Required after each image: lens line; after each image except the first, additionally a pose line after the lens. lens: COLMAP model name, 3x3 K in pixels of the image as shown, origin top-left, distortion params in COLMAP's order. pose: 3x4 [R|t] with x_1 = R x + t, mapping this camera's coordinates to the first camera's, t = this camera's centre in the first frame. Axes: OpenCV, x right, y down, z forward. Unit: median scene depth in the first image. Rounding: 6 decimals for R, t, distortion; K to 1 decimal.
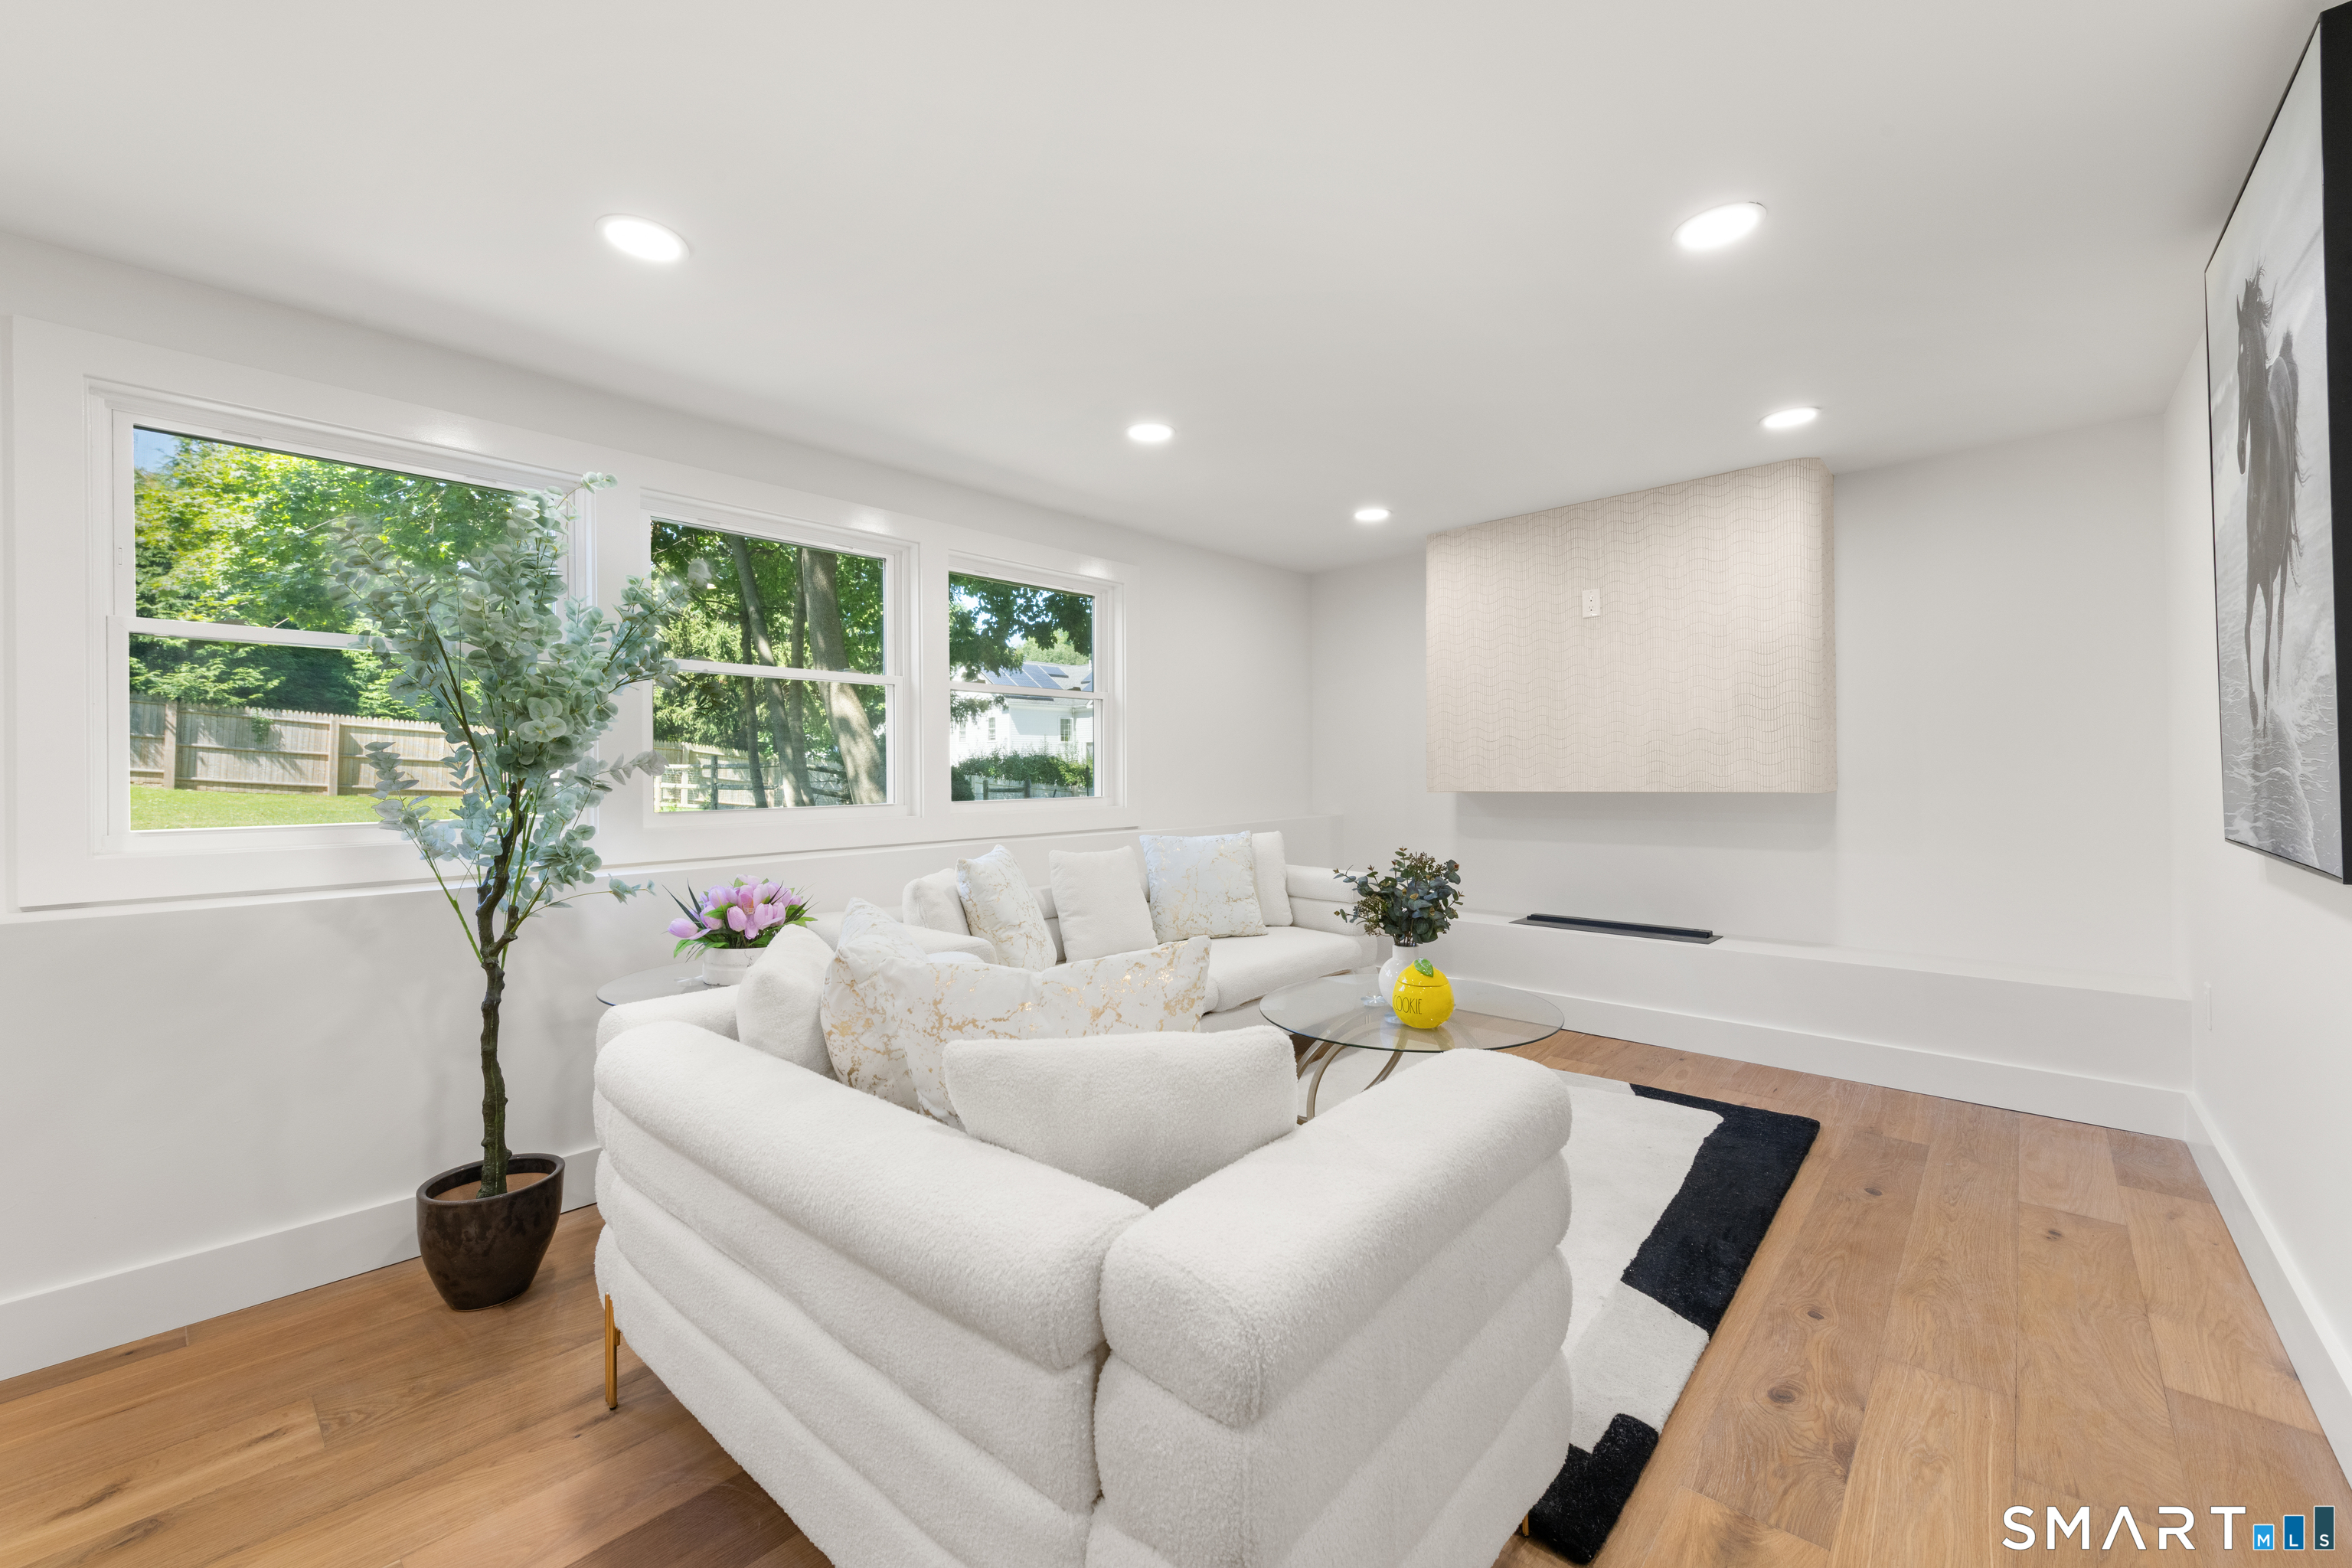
lens RADIAL K [[920.8, 0, 1174.2], [0, 920.8, 773.8], [0, 0, 1]] dist [0.011697, -0.002207]
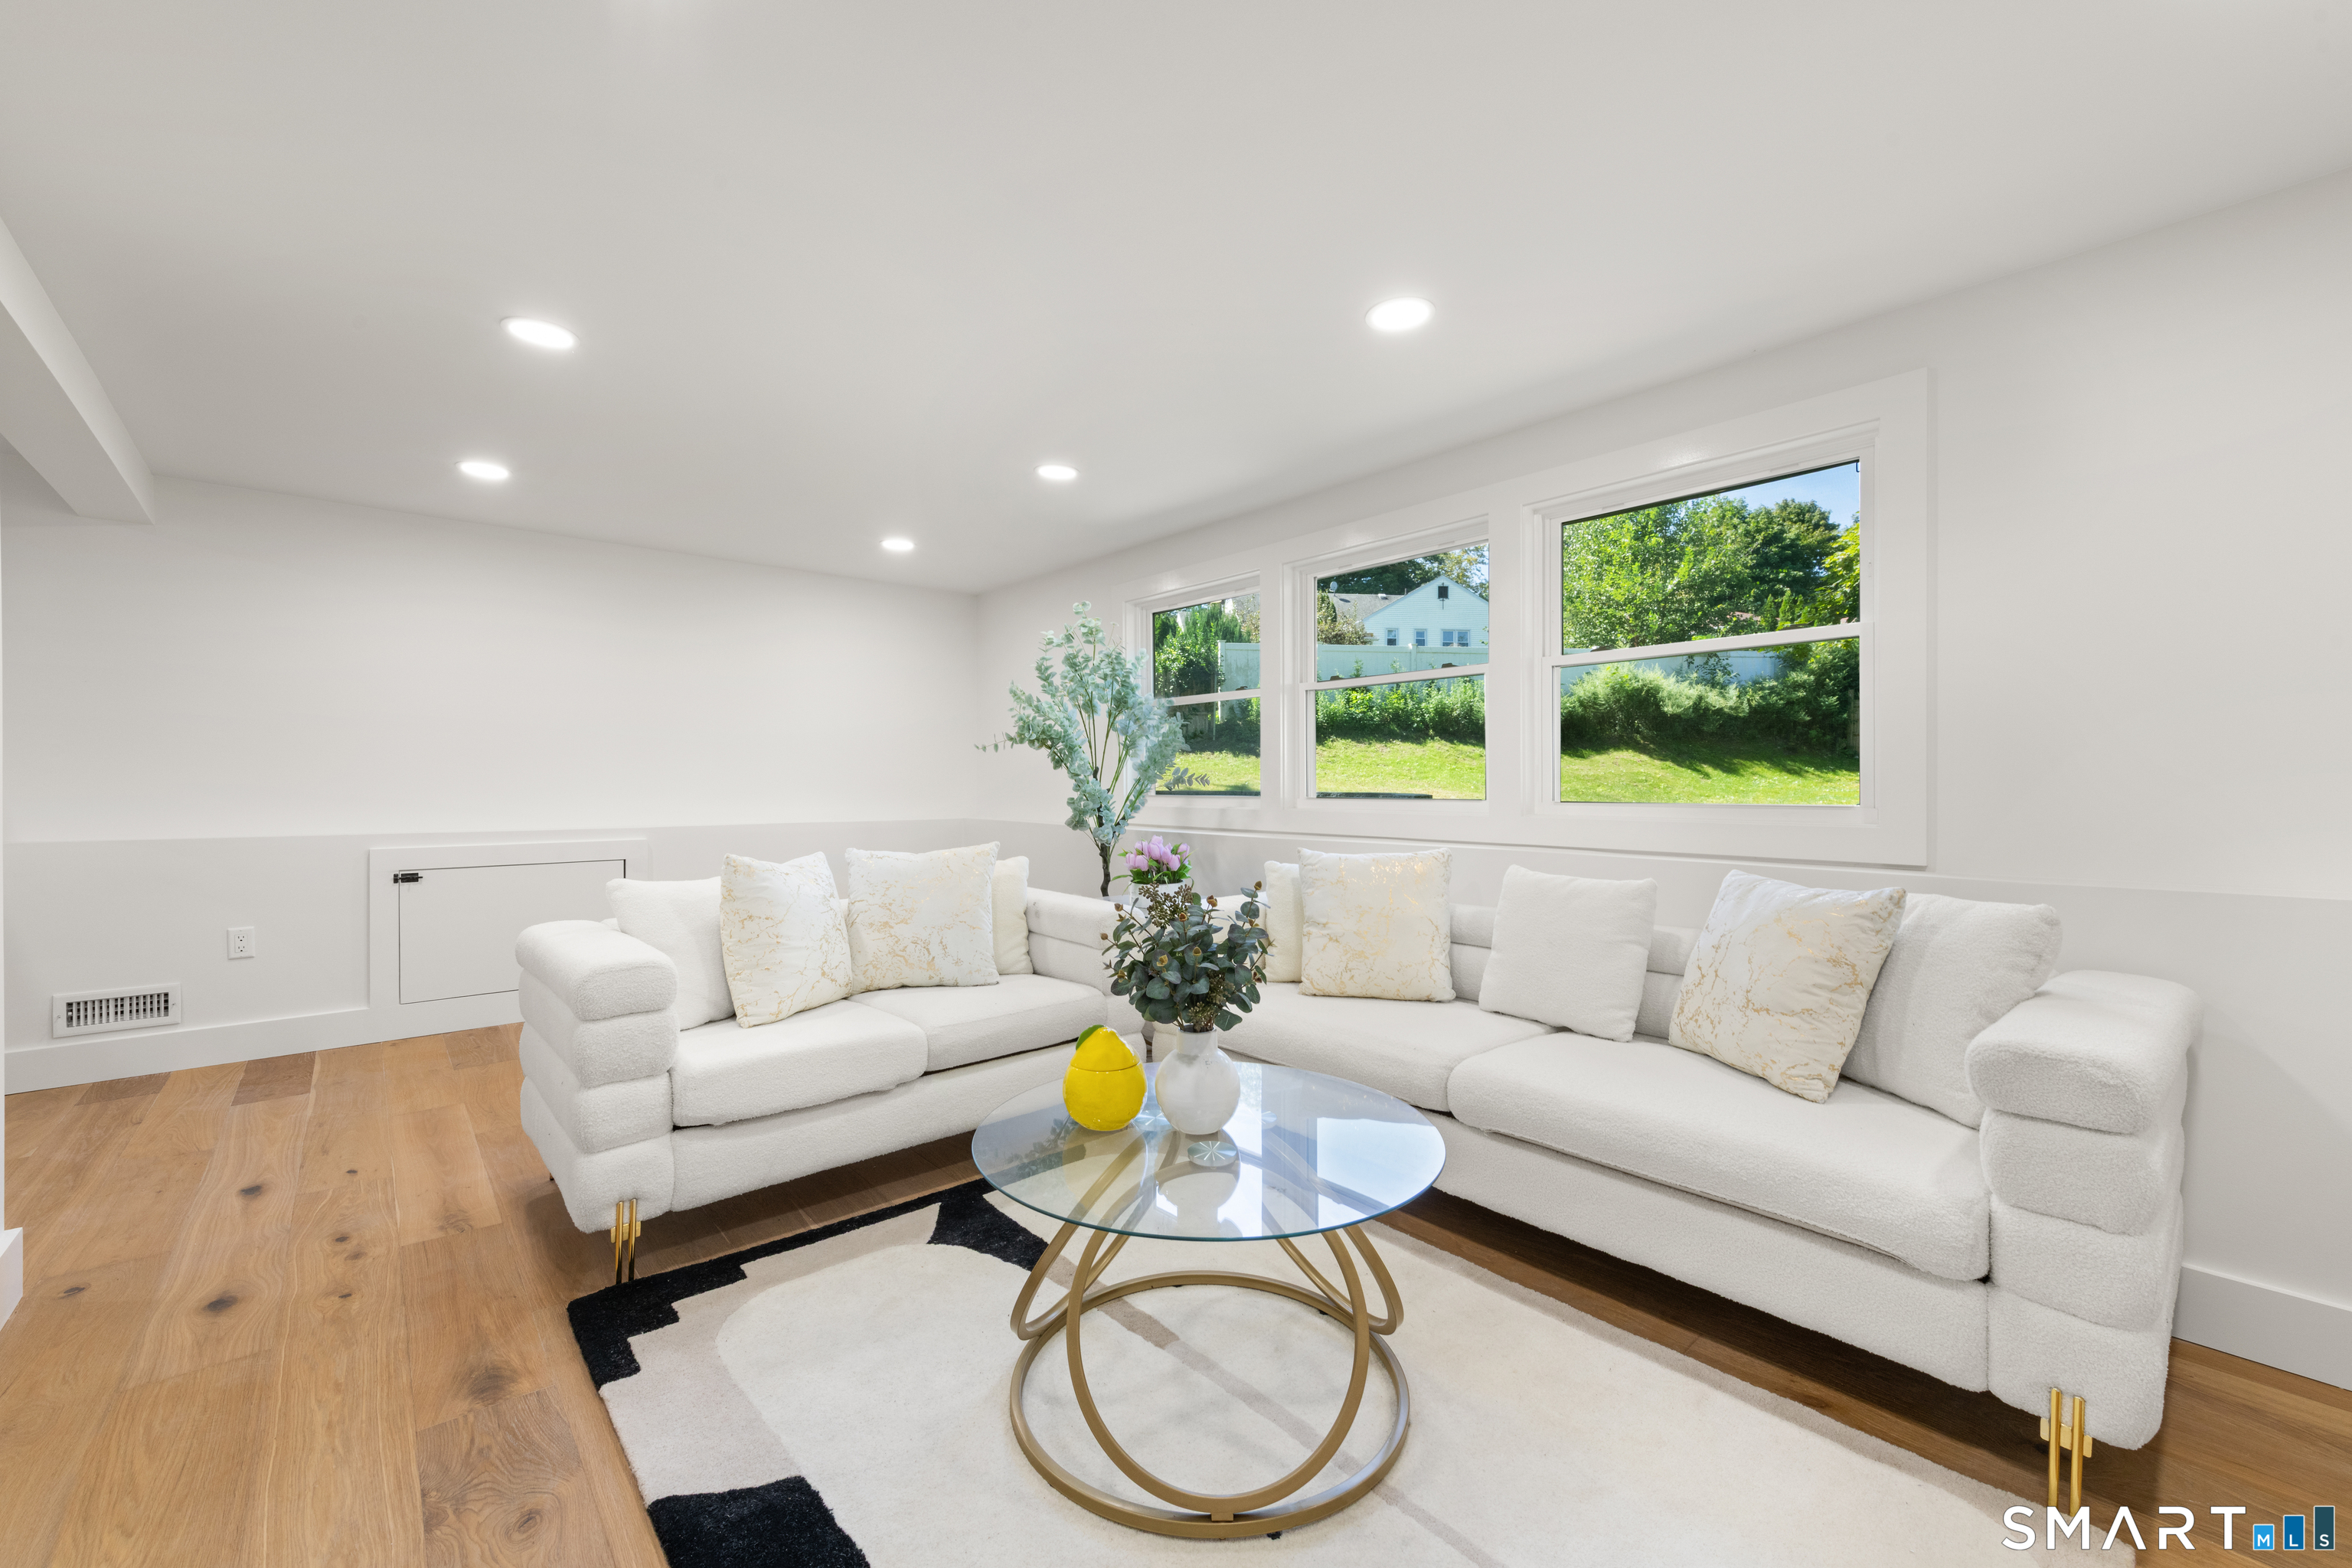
lens RADIAL K [[920.8, 0, 1171.9], [0, 920.8, 783.6], [0, 0, 1]] dist [0.011697, -0.002207]
pose [[-0.104753, 0.013335, -0.994409, 1.471131], [-0.003526, 0.999899, 0.013780, 0.008738], [0.994492, 0.004949, -0.104696, 1.729209]]
